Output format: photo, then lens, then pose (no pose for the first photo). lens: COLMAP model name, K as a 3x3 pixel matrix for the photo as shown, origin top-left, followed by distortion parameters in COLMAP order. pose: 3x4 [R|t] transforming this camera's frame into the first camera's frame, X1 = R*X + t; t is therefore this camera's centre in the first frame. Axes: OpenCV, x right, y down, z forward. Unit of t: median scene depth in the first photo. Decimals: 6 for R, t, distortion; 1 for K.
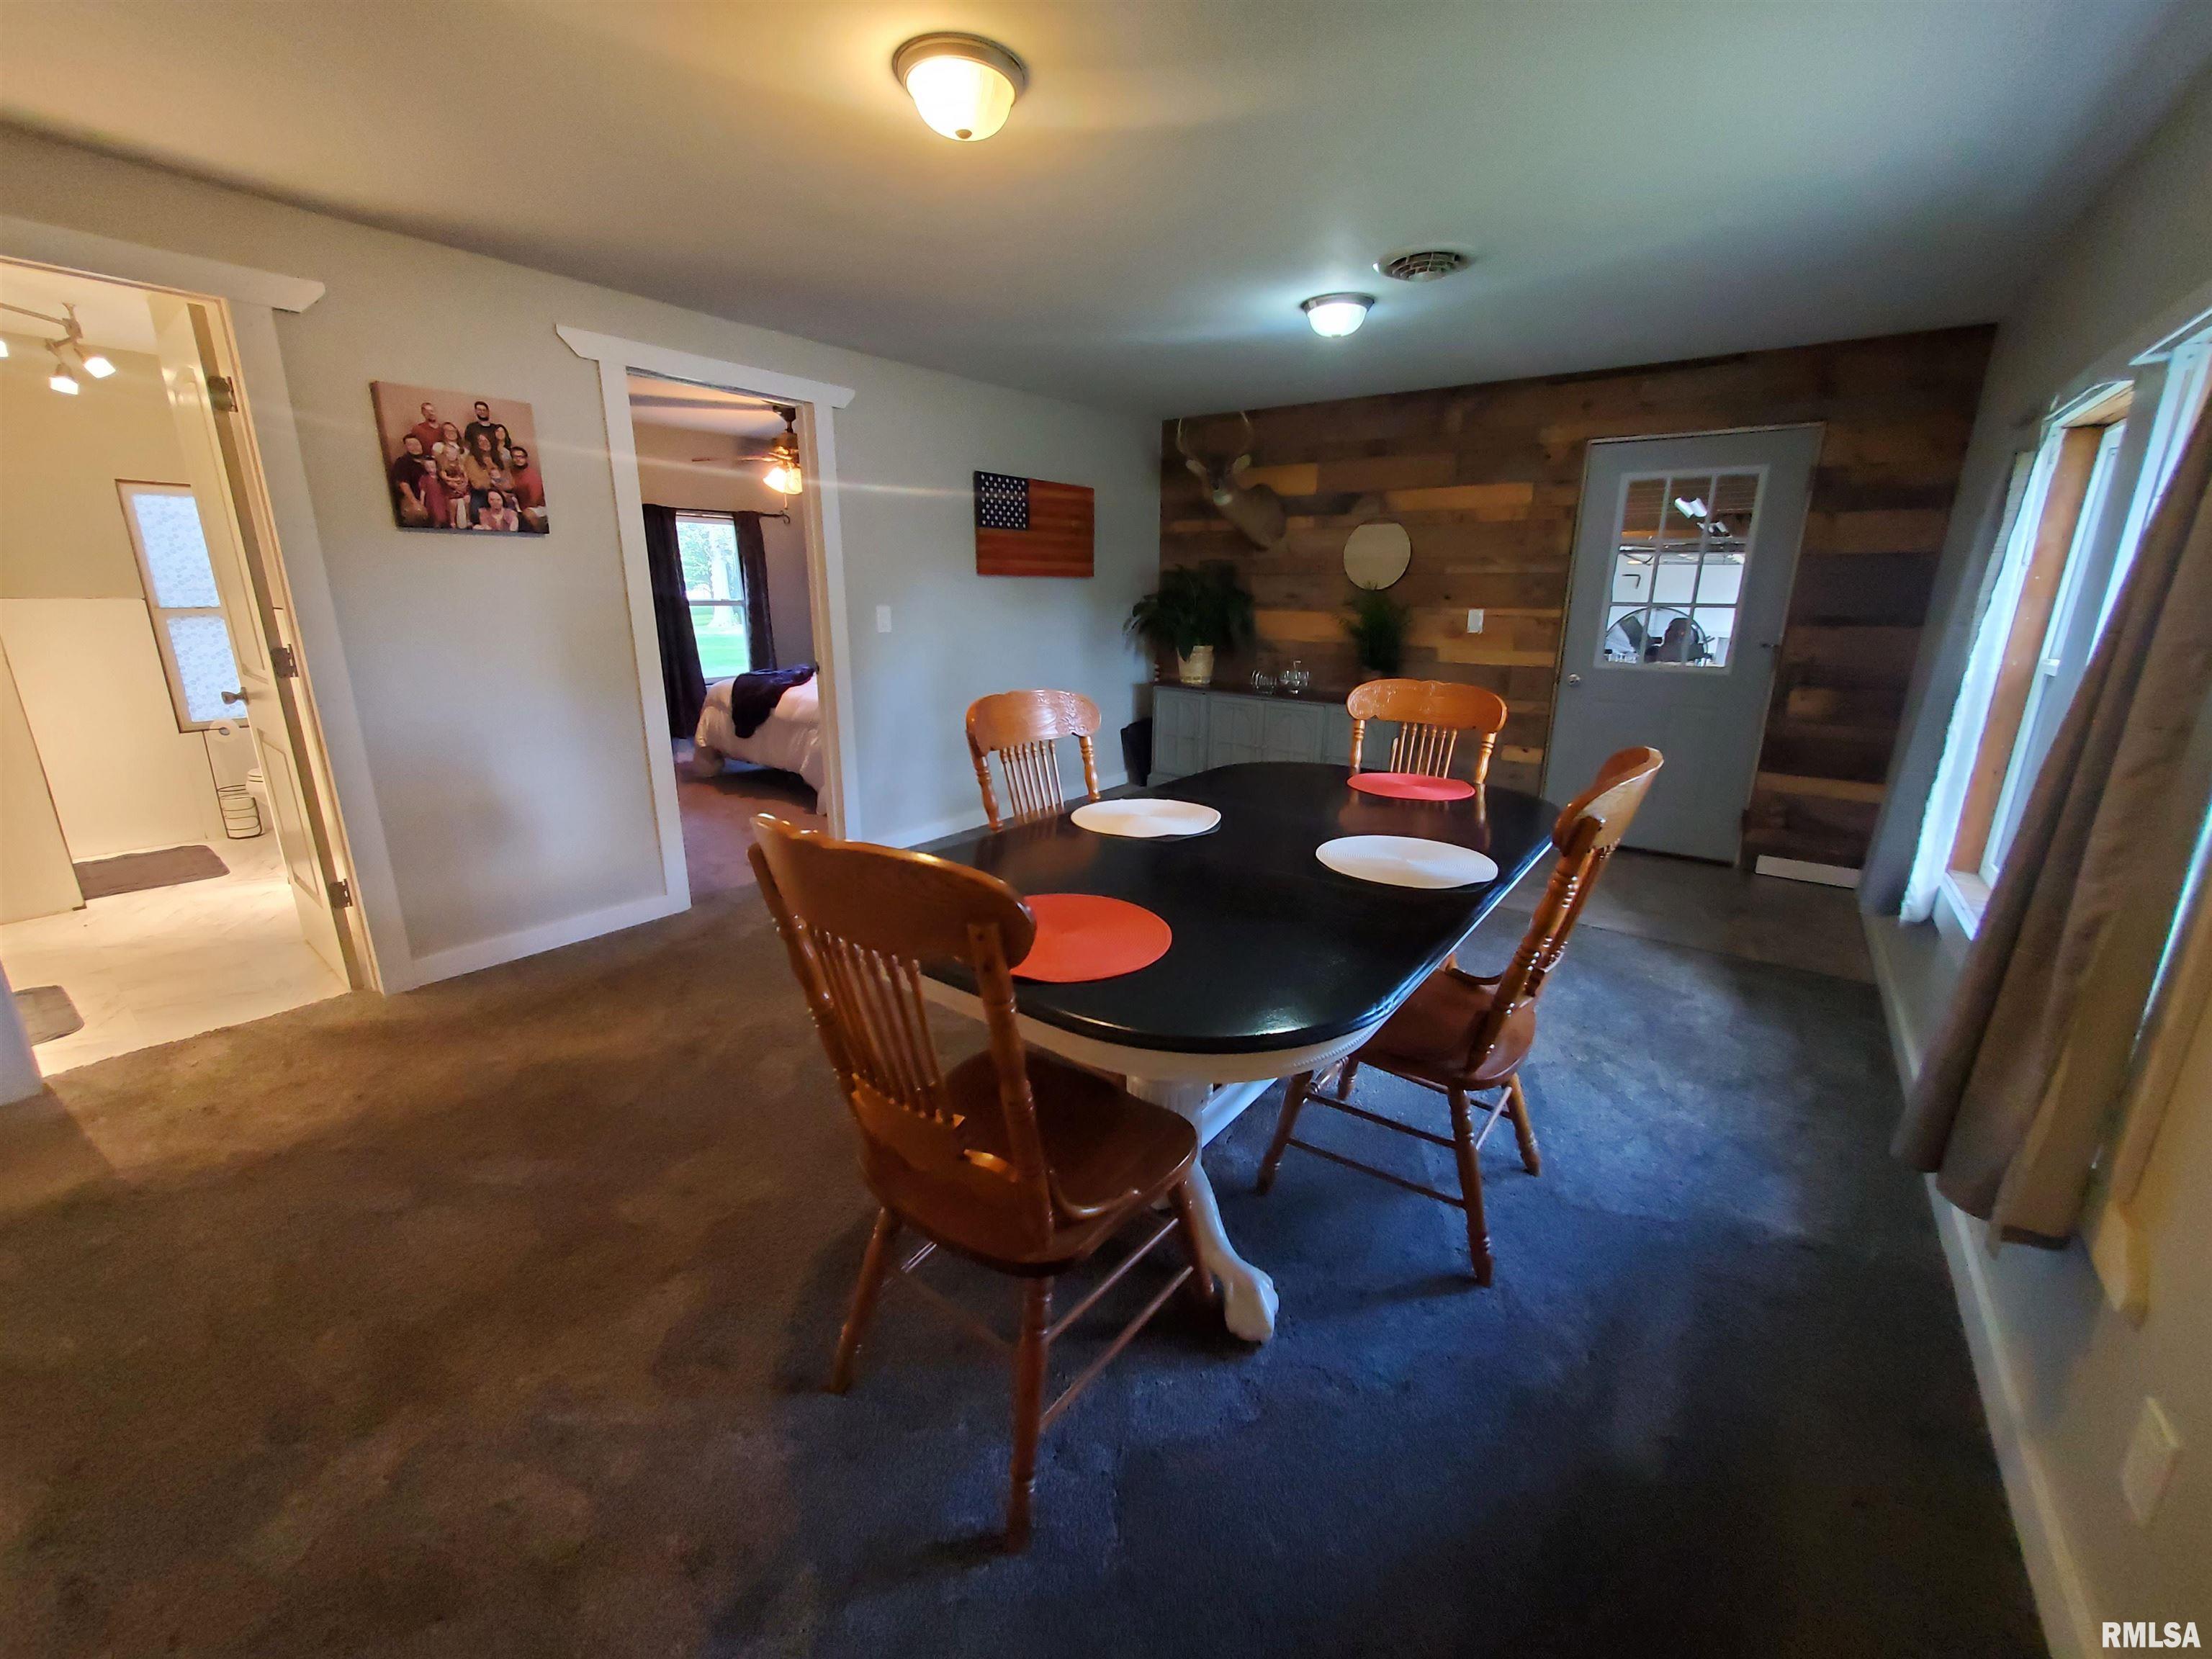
lens RADIAL K [[869.4, 0, 1105.1], [0, 869.4, 828.5], [0, 0, 1]] dist [0.008623, -0.000217]
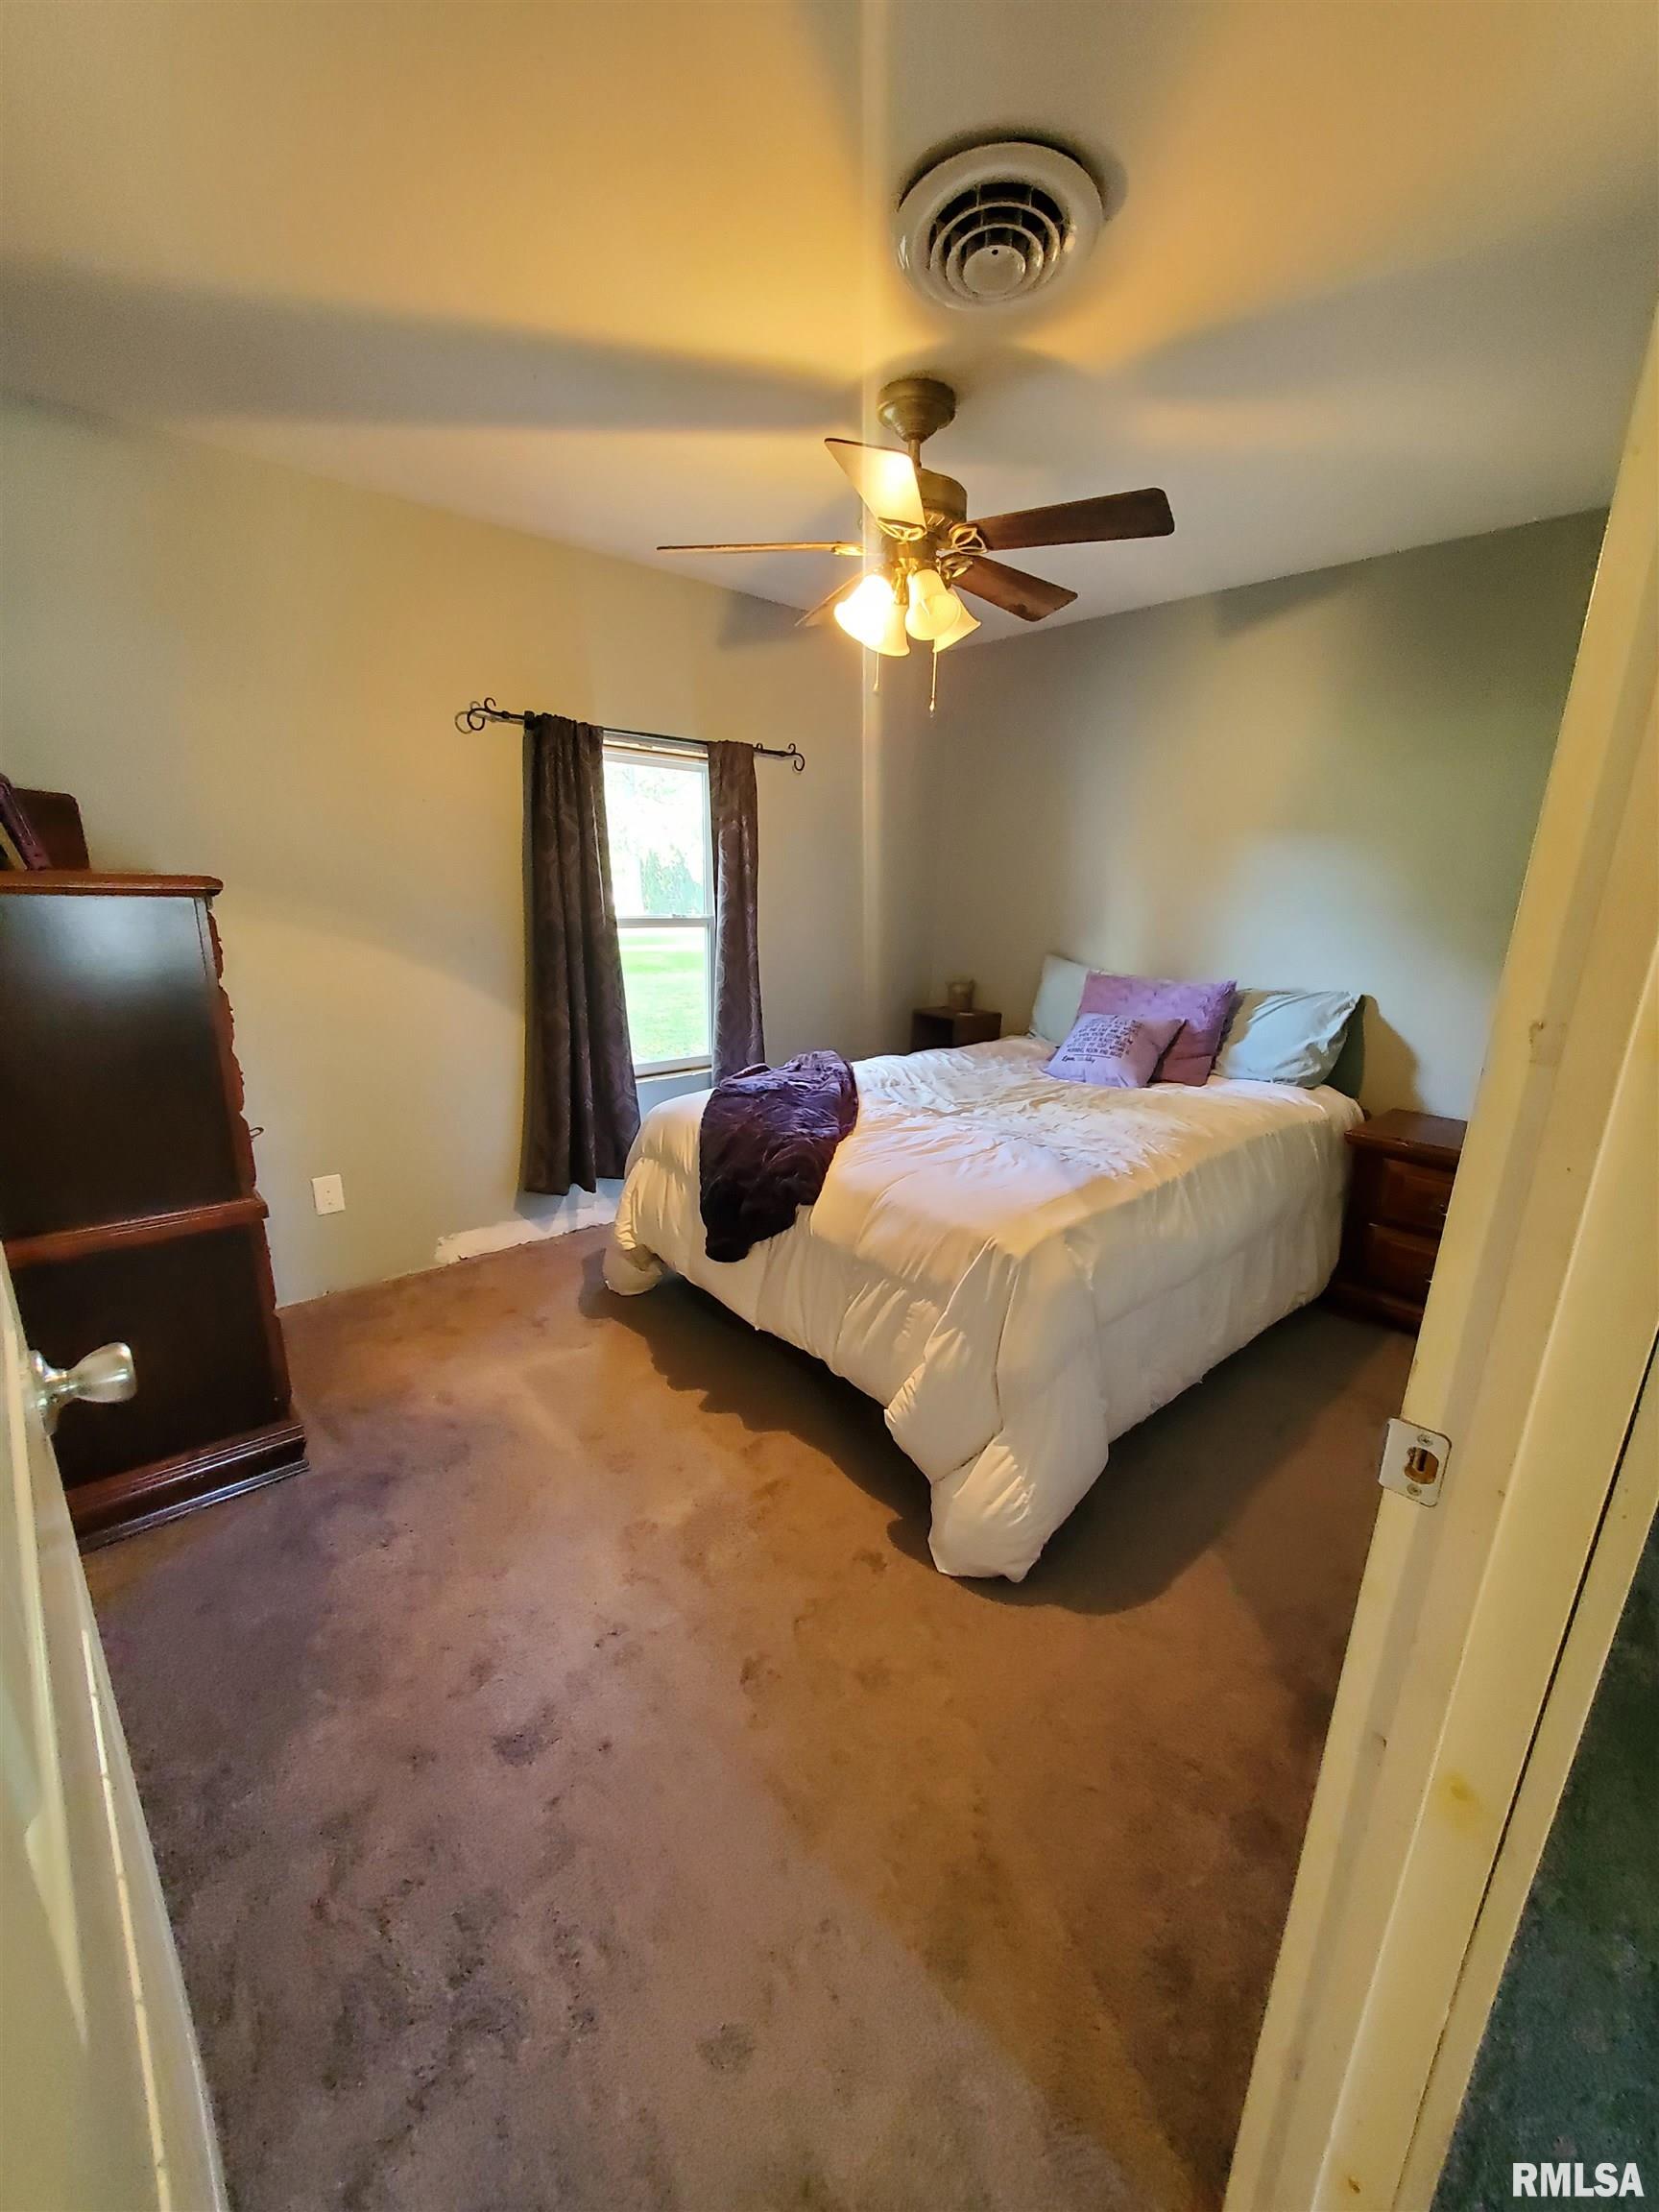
lens RADIAL K [[869.4, 0, 822.9], [0, 869.4, 1112.6], [0, 0, 1]] dist [0.008623, -0.000217]
pose [[0.979003, 0.044411, -0.198950, -0.387698], [-0.046486, 0.998902, -0.005768, -0.232521], [0.198475, 0.014895, 0.979993, 0.807110]]
